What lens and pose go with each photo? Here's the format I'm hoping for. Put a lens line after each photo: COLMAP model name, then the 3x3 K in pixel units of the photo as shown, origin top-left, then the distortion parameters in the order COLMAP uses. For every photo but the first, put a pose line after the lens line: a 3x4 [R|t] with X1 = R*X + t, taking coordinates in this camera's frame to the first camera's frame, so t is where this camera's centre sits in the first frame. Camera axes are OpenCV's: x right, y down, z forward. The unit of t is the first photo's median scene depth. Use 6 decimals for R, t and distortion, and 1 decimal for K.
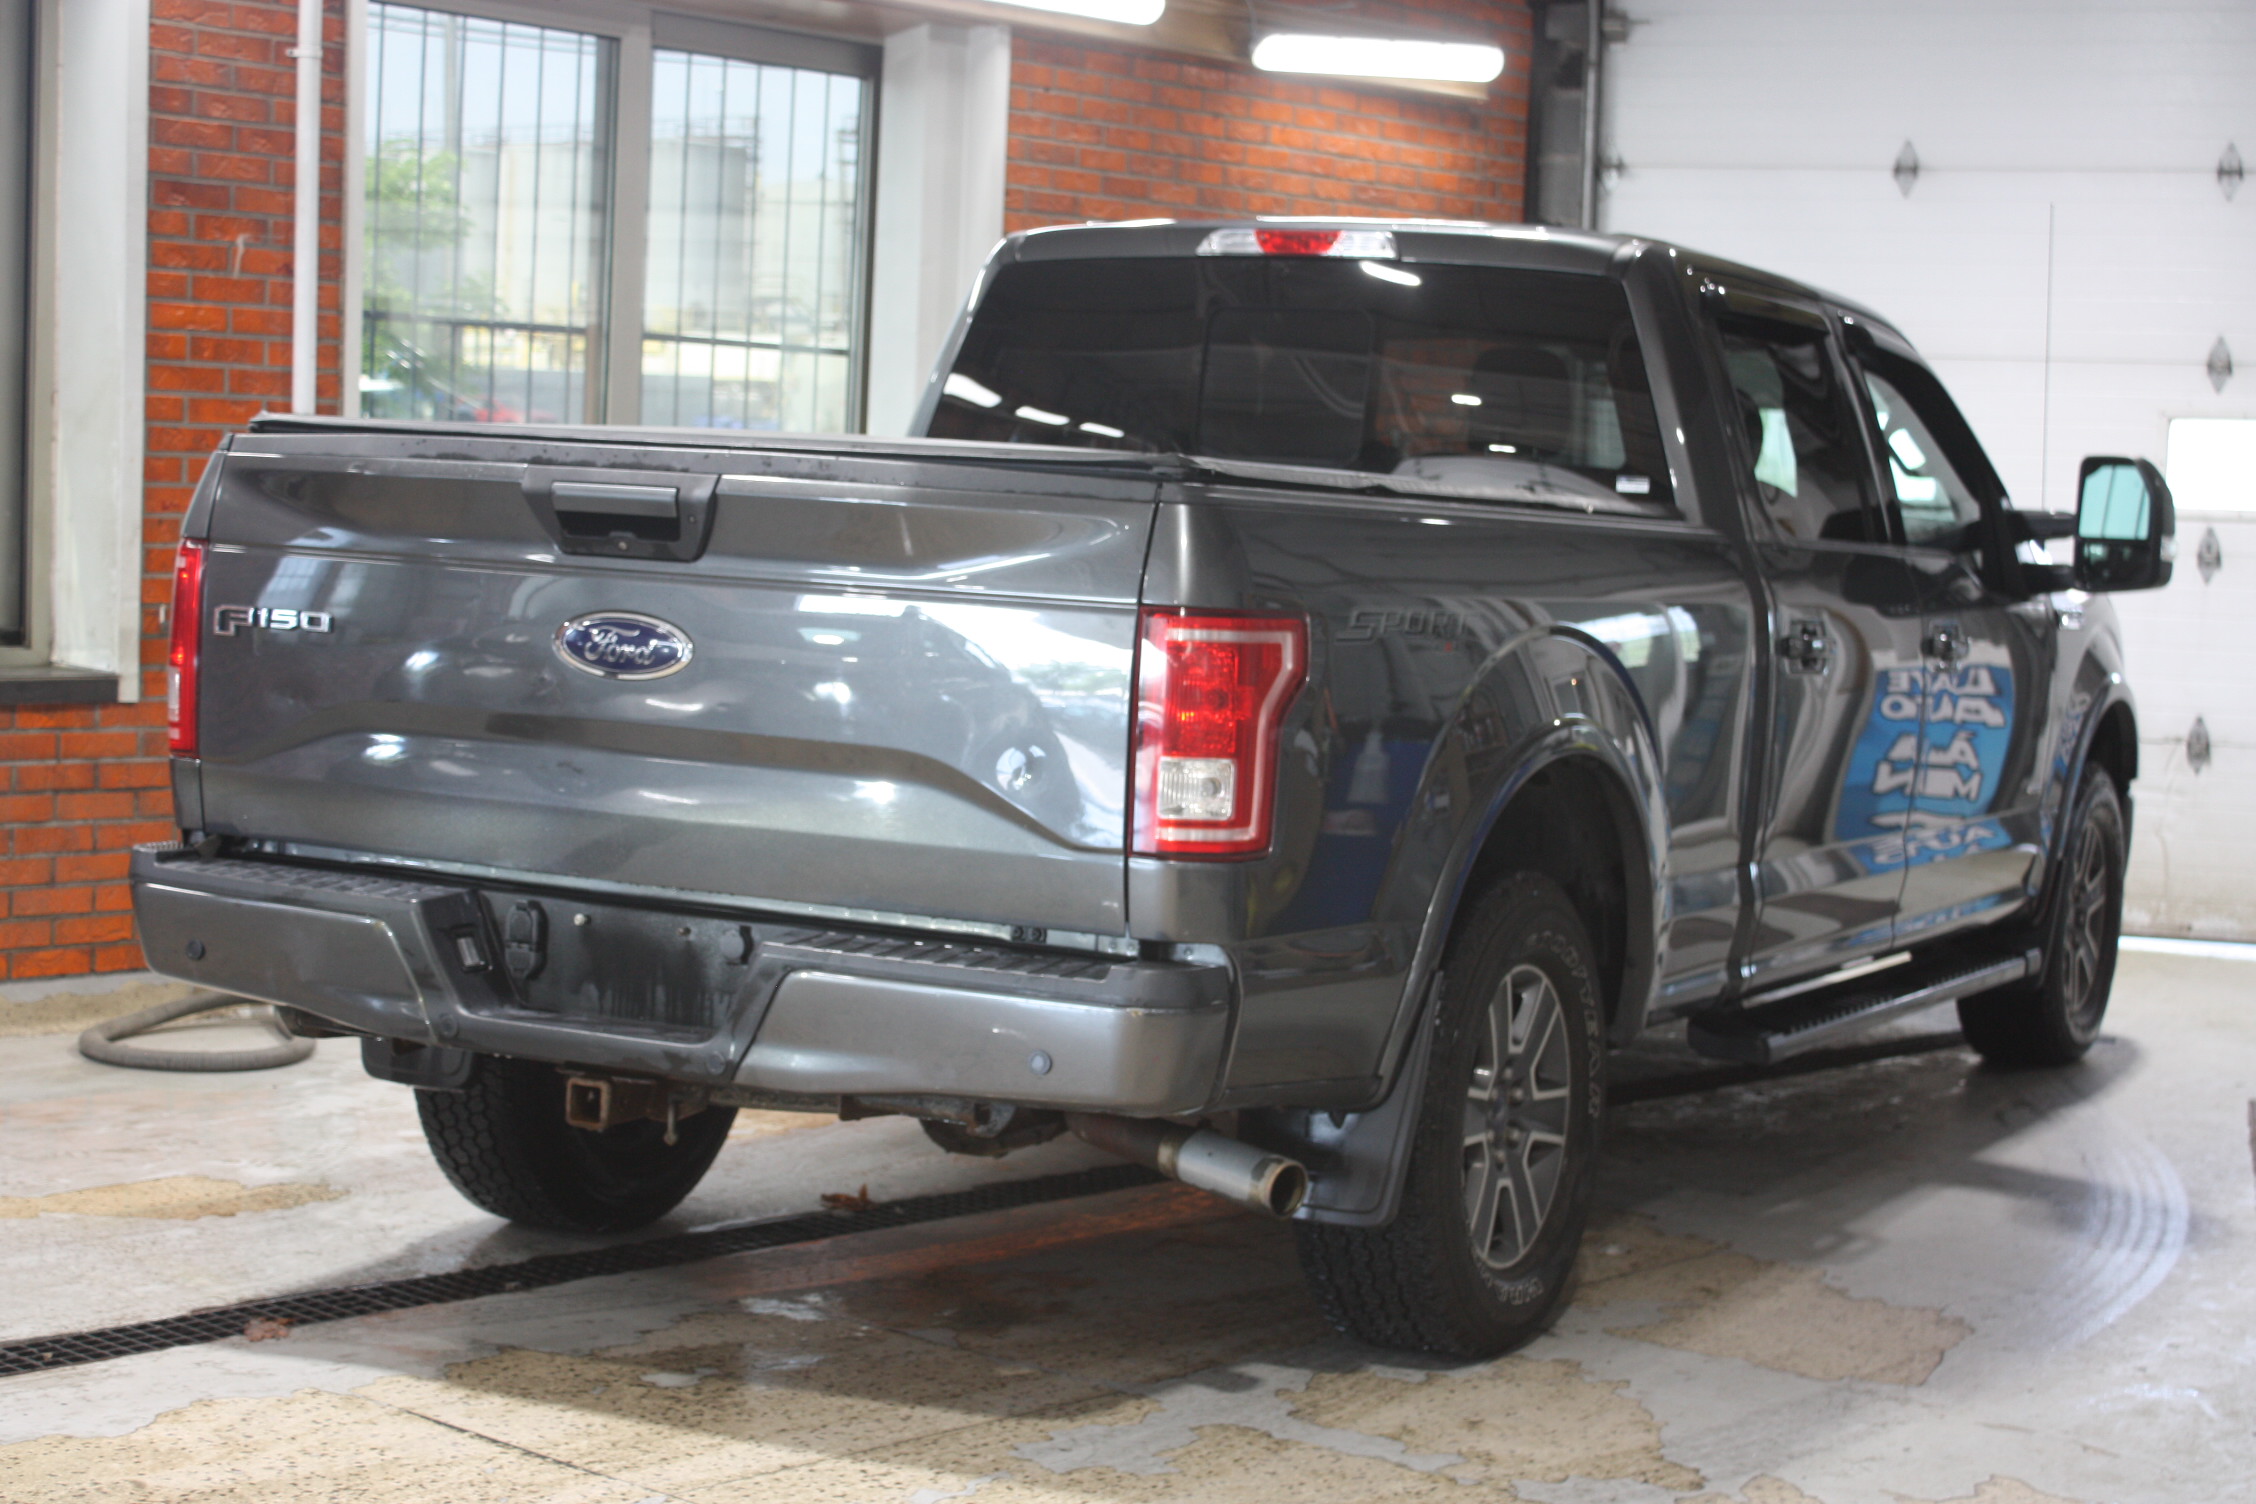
lens RADIAL K [[3849.1, 0, 1128.0], [0, 3849.1, 752.0], [0, 0, 1]] dist [-0.014734, 0.056120]
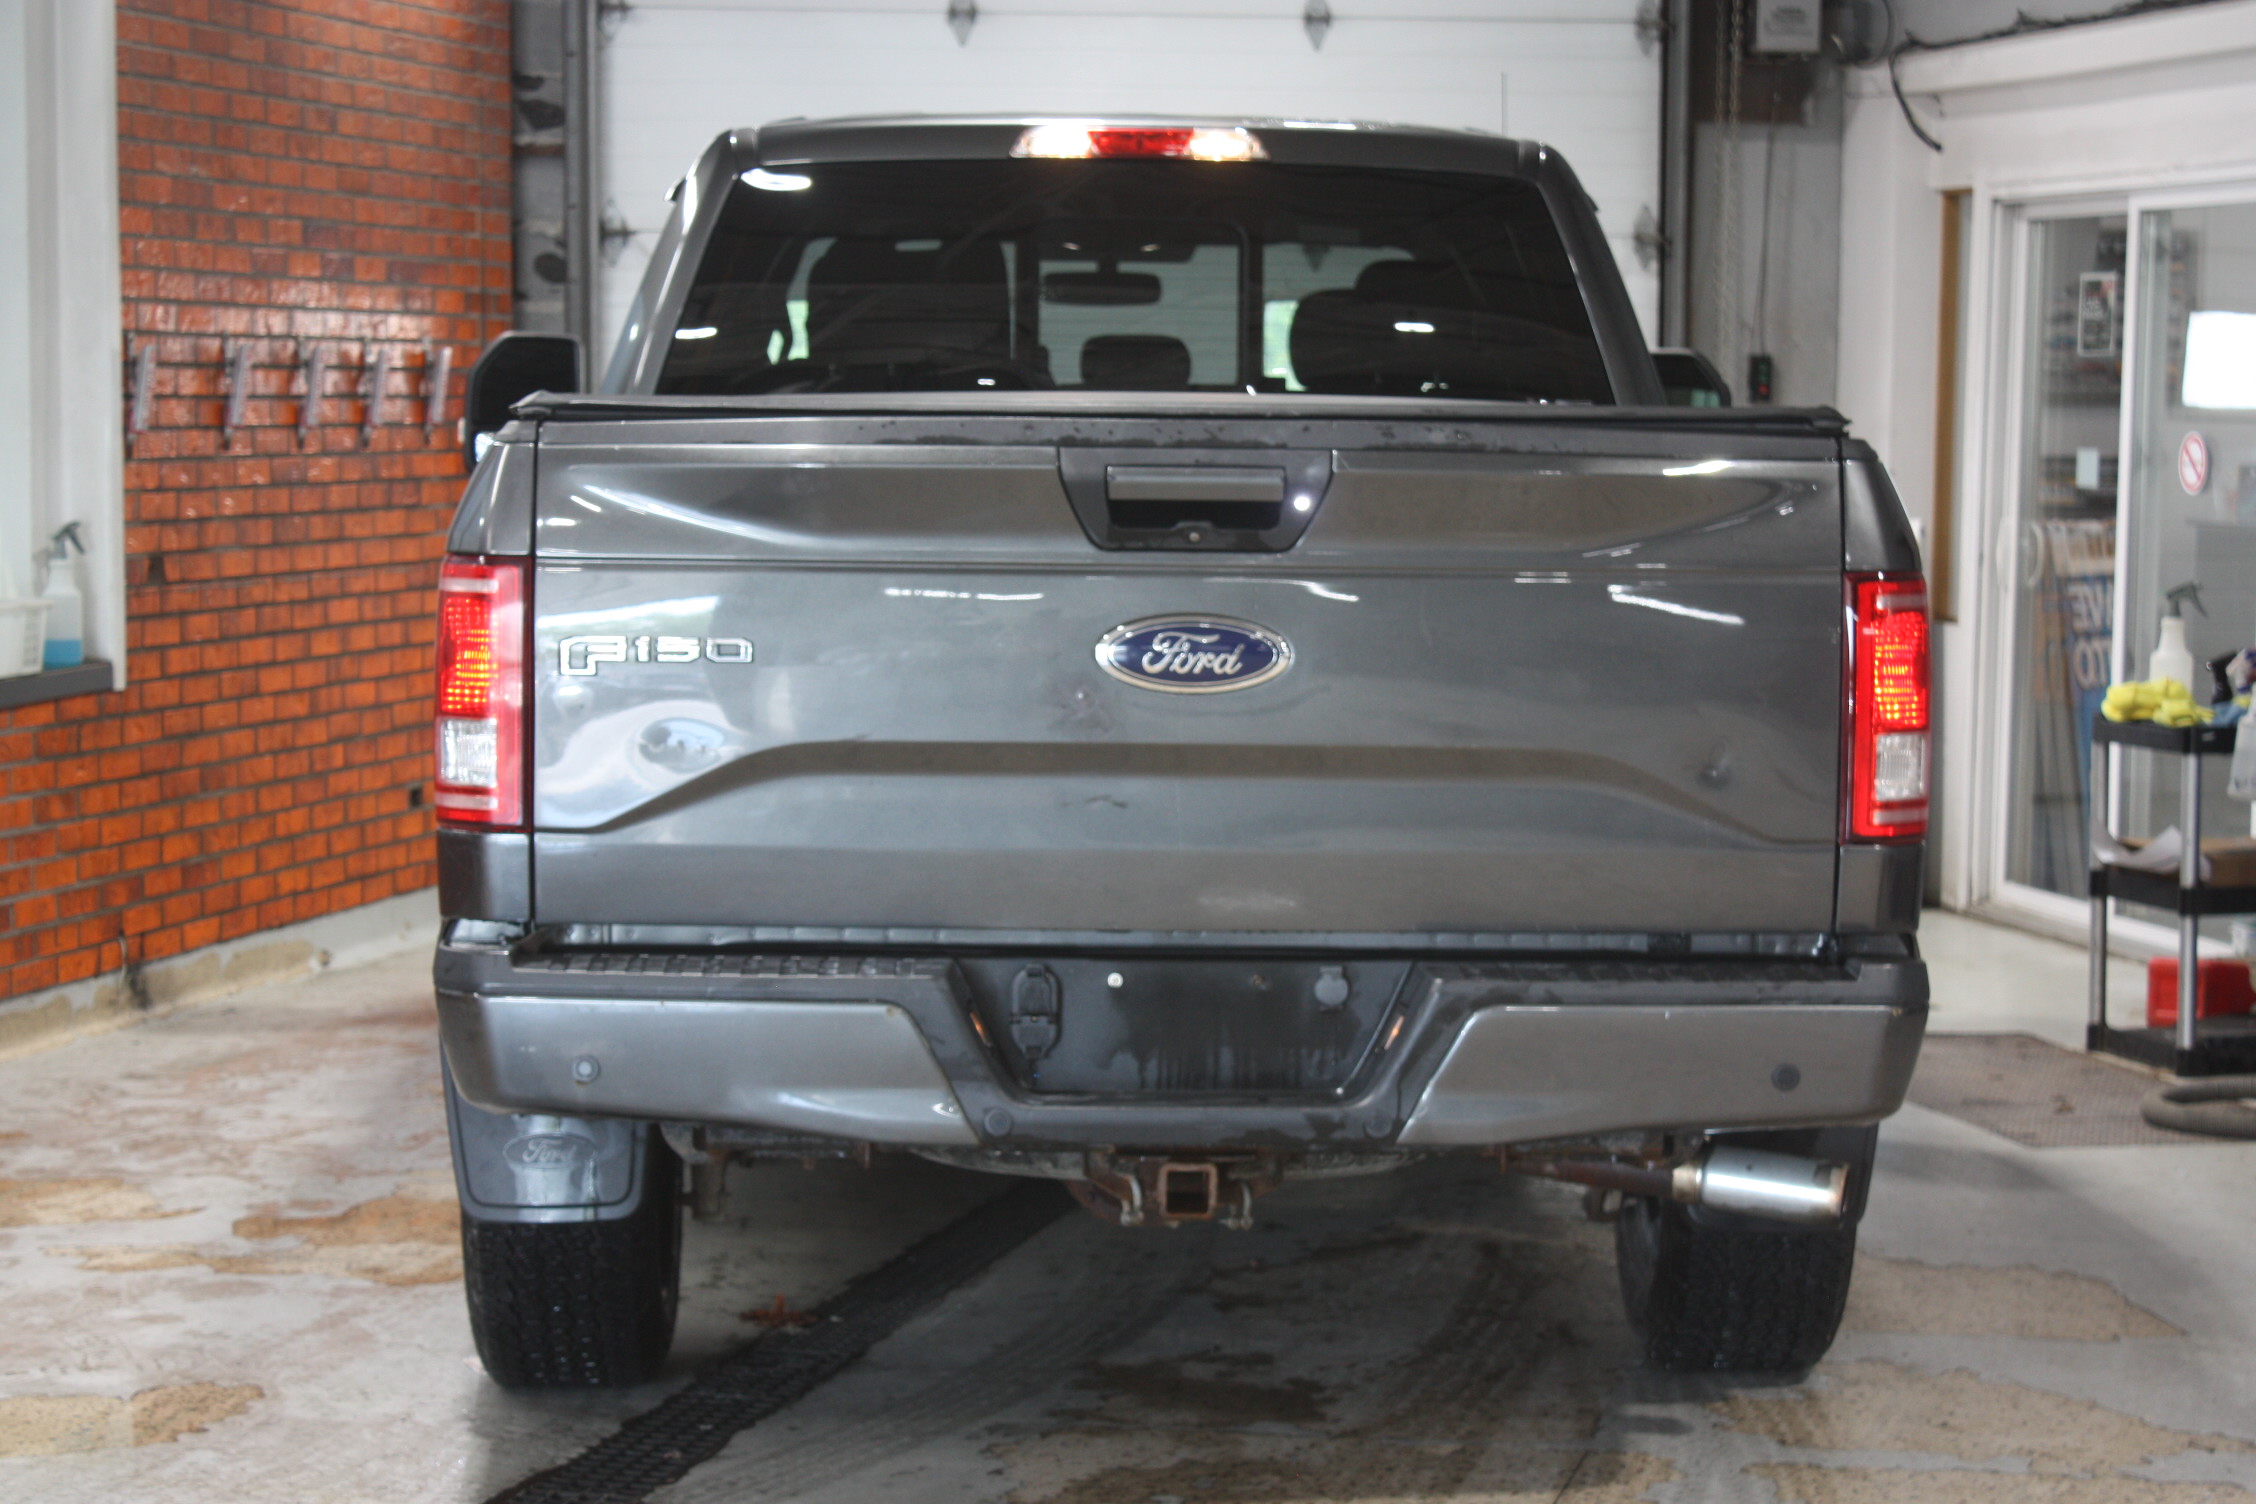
lens RADIAL K [[4971.6, 0, 1128.0], [0, 4971.6, 752.0], [0, 0, 1]] dist [0.037709, 0.153720]
pose [[0.860784, -0.074716, 0.503456, -0.681833], [0.068046, 0.997180, 0.031645, -0.040726], [-0.504400, 0.007019, 0.863441, 0.052780]]
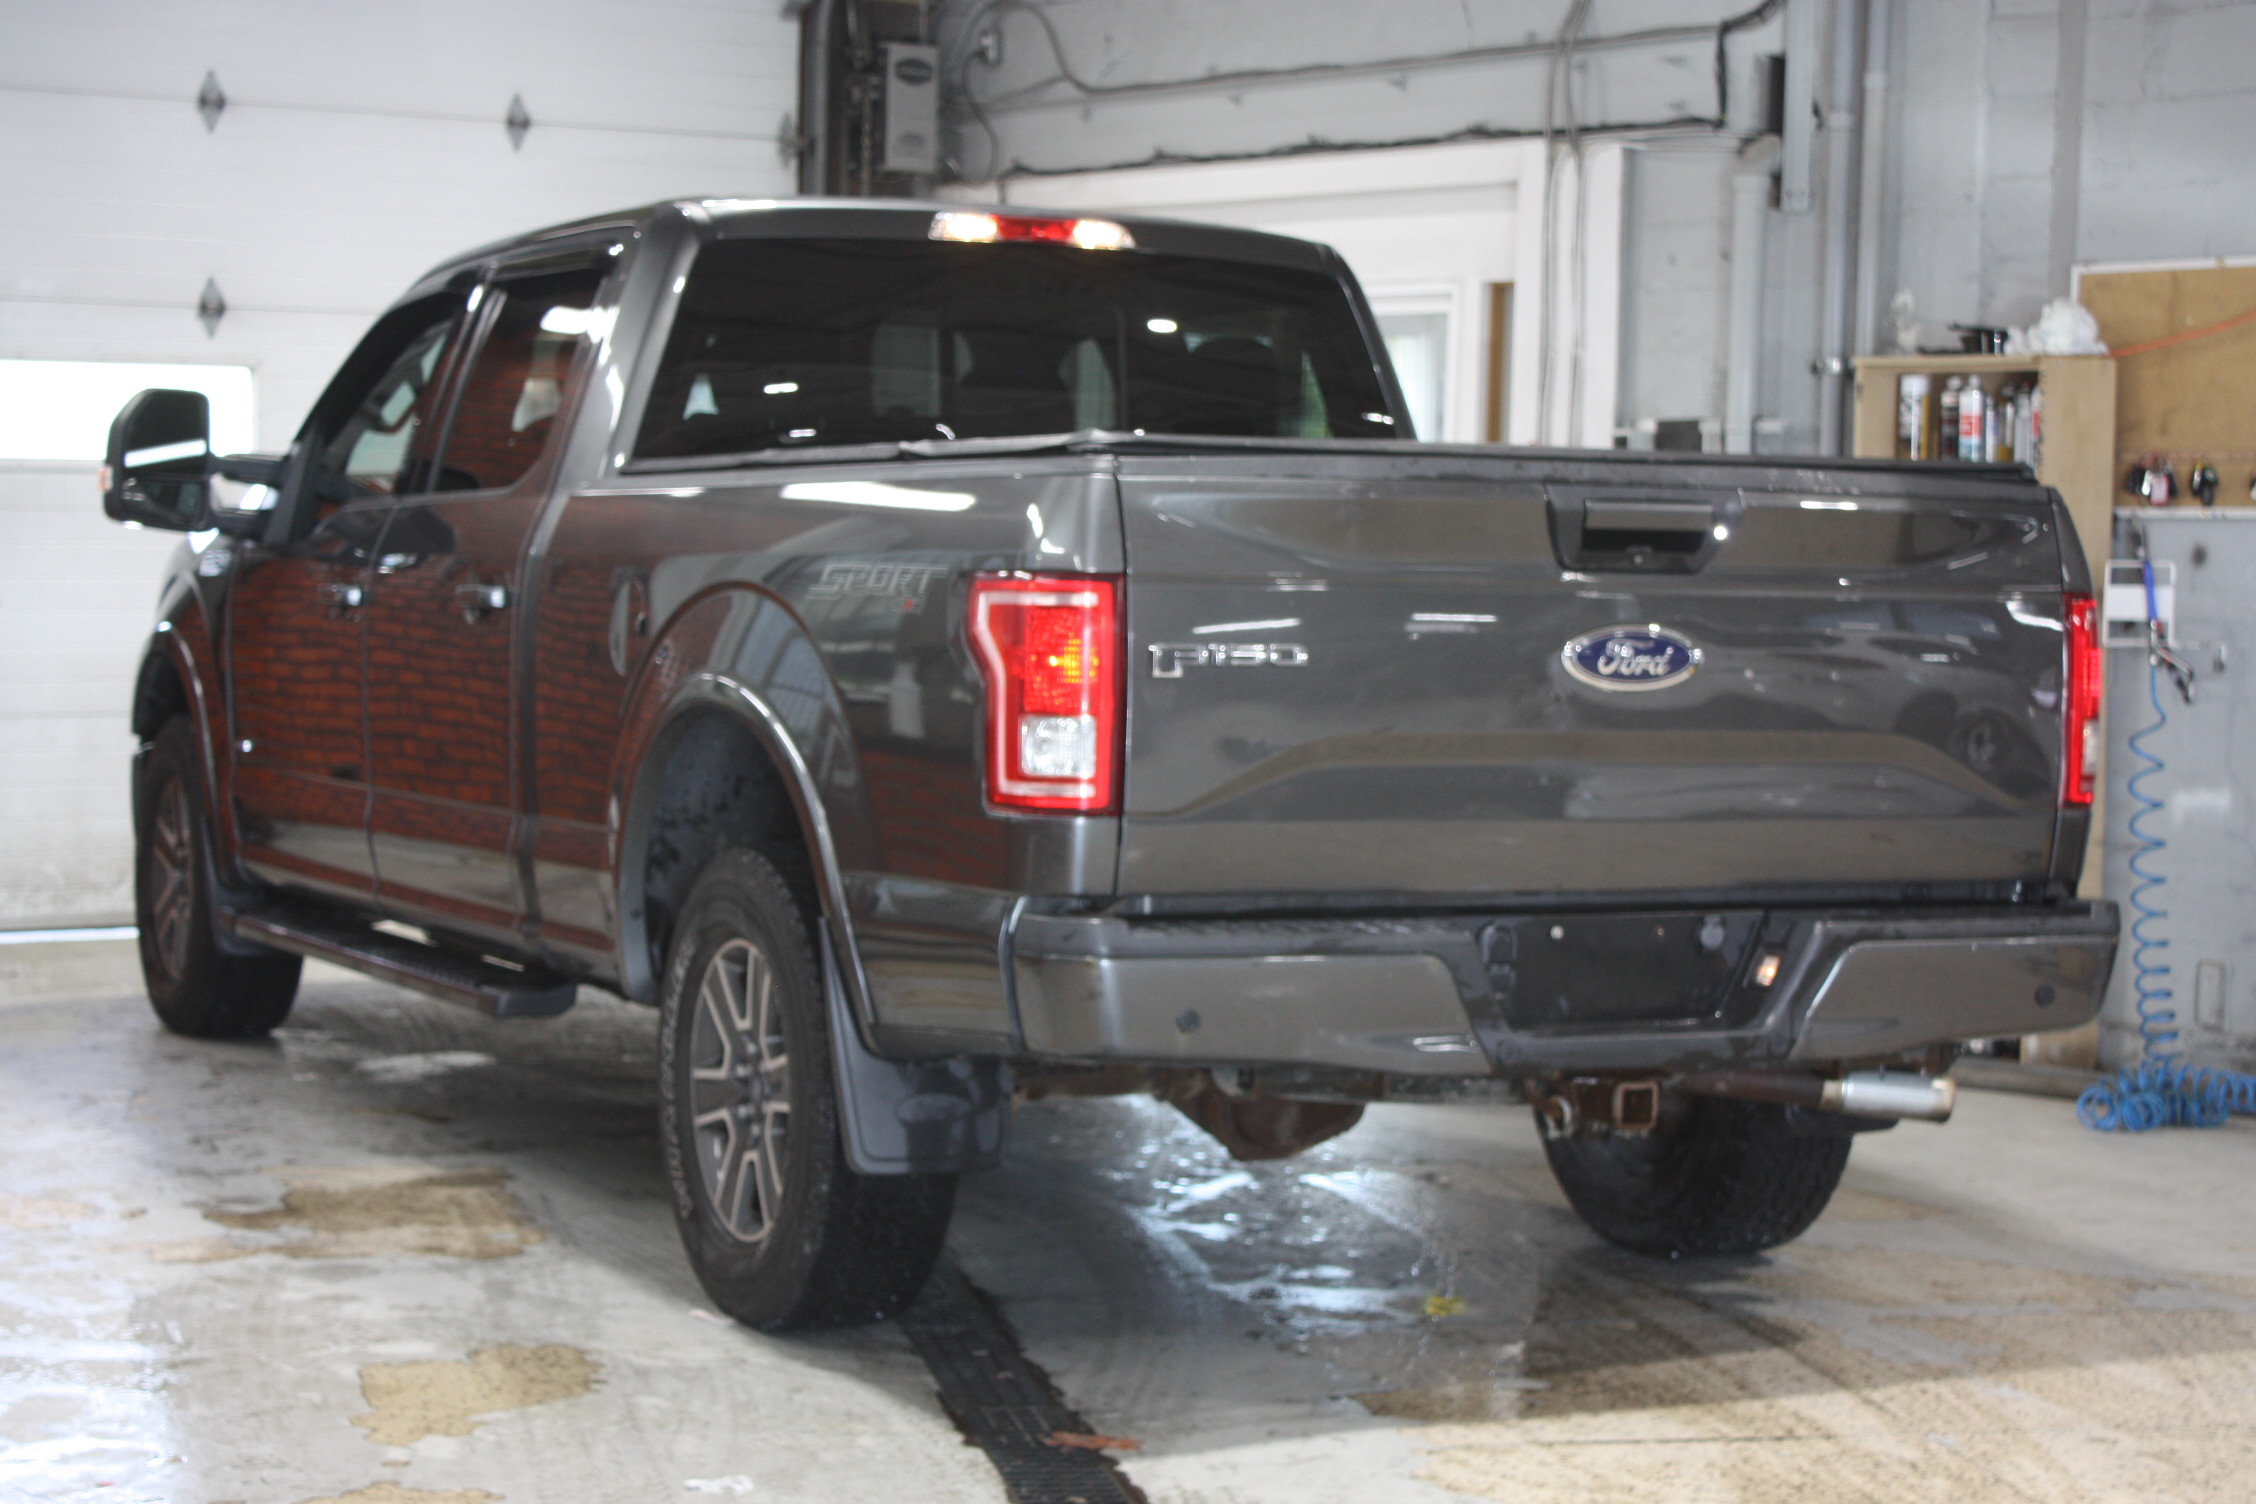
lens RADIAL K [[4579.4, 0, 1128.0], [0, 4579.4, 752.0], [0, 0, 1]] dist [0.032991, 0.003838]
pose [[0.569672, -0.074671, 0.818473, -1.177769], [0.065490, 0.996822, 0.045360, -0.065065], [-0.819259, 0.027761, 0.572752, 0.399305]]
